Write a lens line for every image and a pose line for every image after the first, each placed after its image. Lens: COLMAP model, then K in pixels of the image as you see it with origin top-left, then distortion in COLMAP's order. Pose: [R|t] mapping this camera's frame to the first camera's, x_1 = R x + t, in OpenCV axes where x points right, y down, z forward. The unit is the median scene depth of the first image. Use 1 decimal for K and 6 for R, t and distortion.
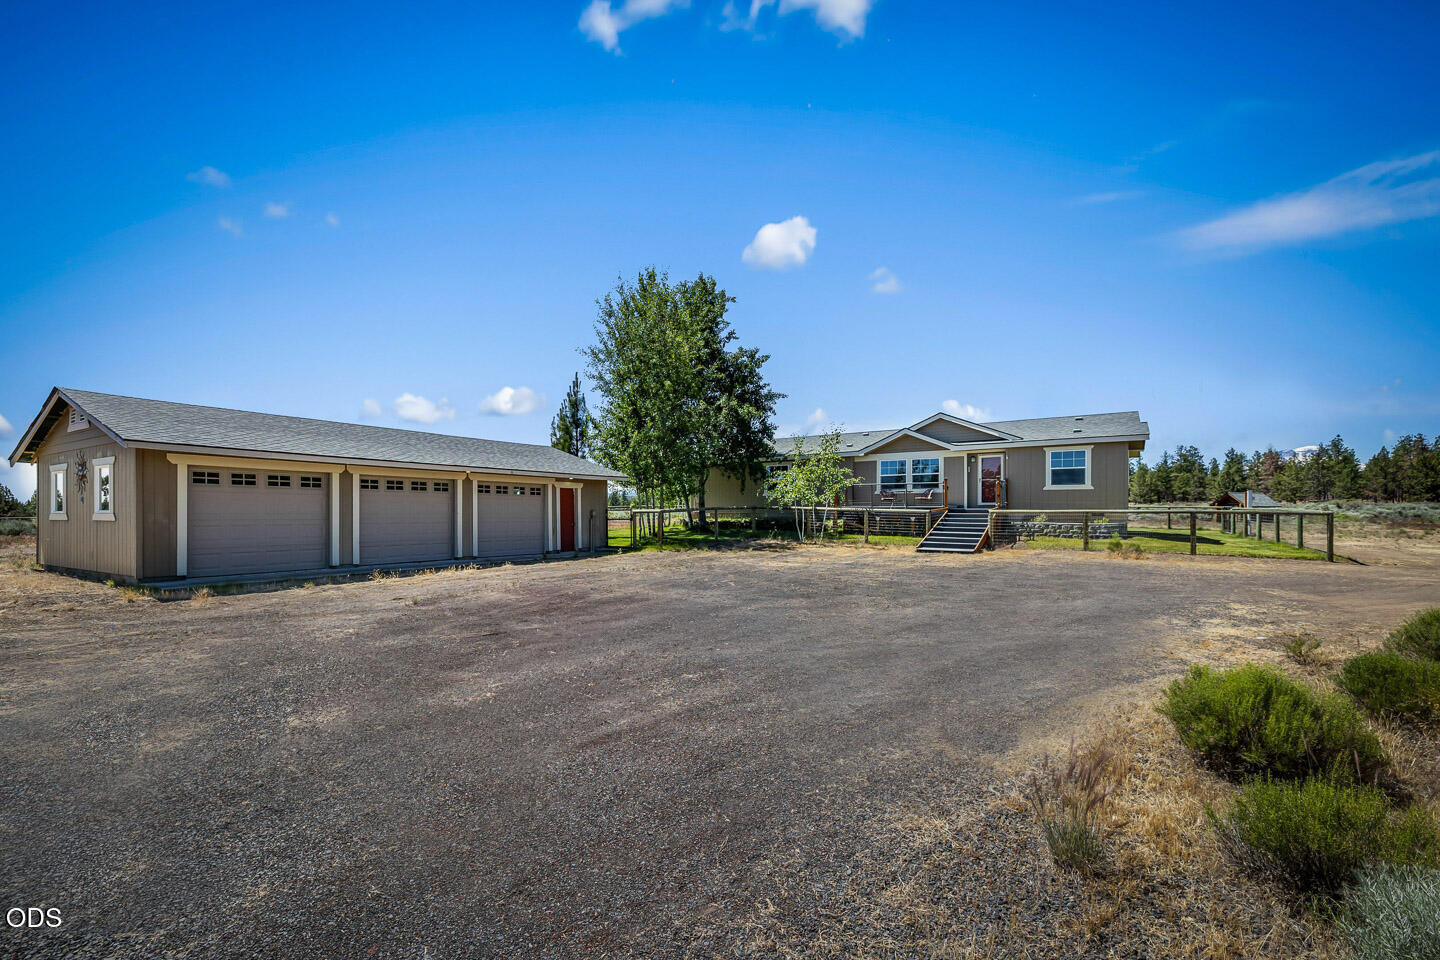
lens RADIAL K [[597.9, 0, 722.8], [0, 597.9, 524.9], [0, 0, 1]] dist [0.001842, -0.000032]
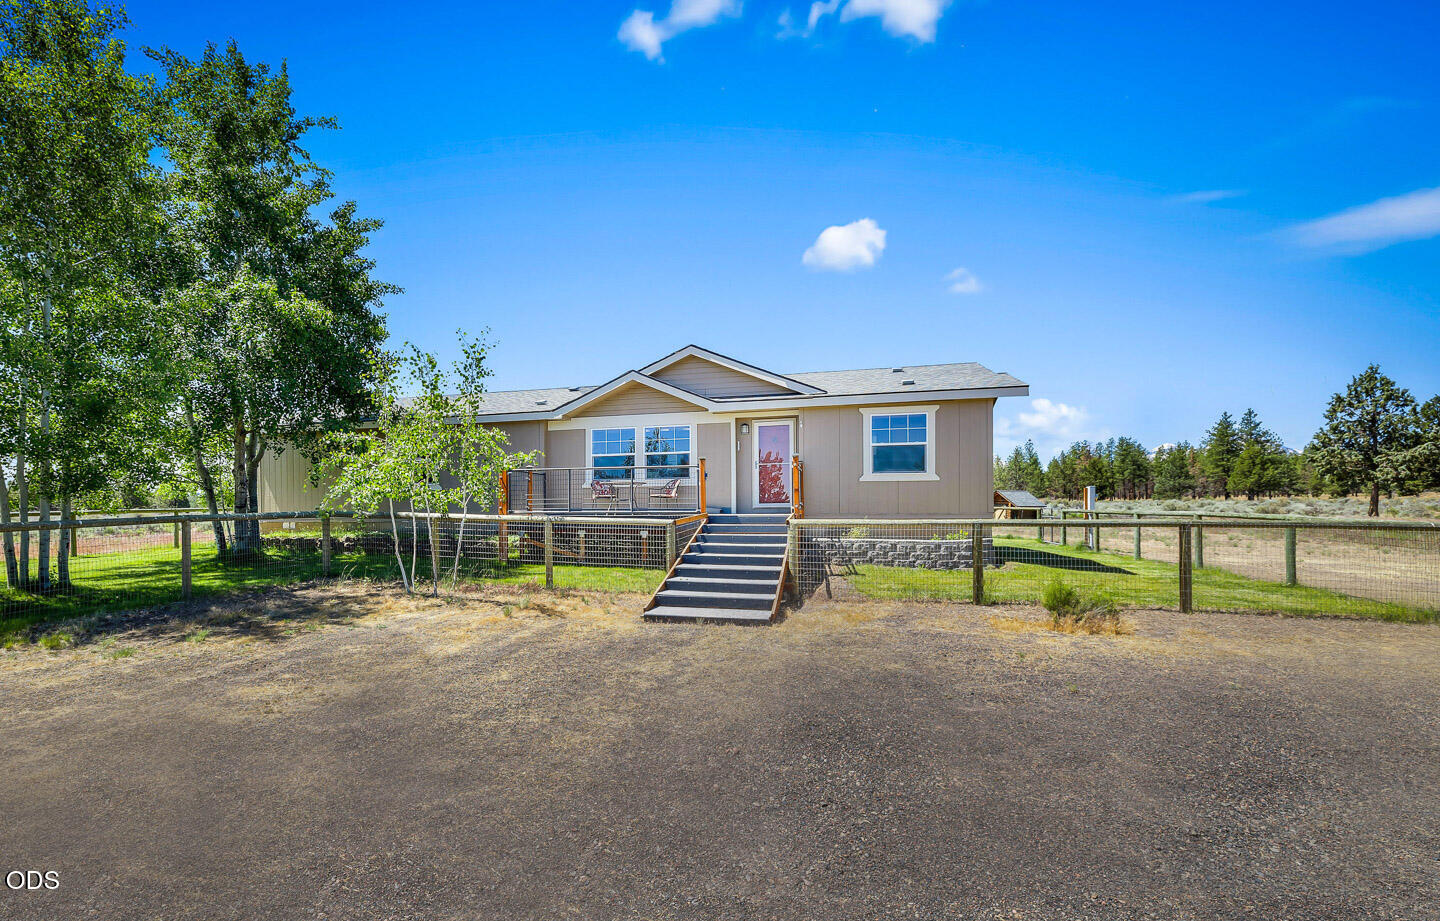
lens RADIAL K [[666.1, 0, 645.8], [0, 666.1, 524.5], [0, 0, 1]] dist [0.002077, 0.000096]
pose [[0.960090, -0.009538, 0.279529, 0.149855], [0.009988, 0.999950, -0.000188, -0.017942], [-0.279513, 0.002973, 0.960137, 0.421158]]
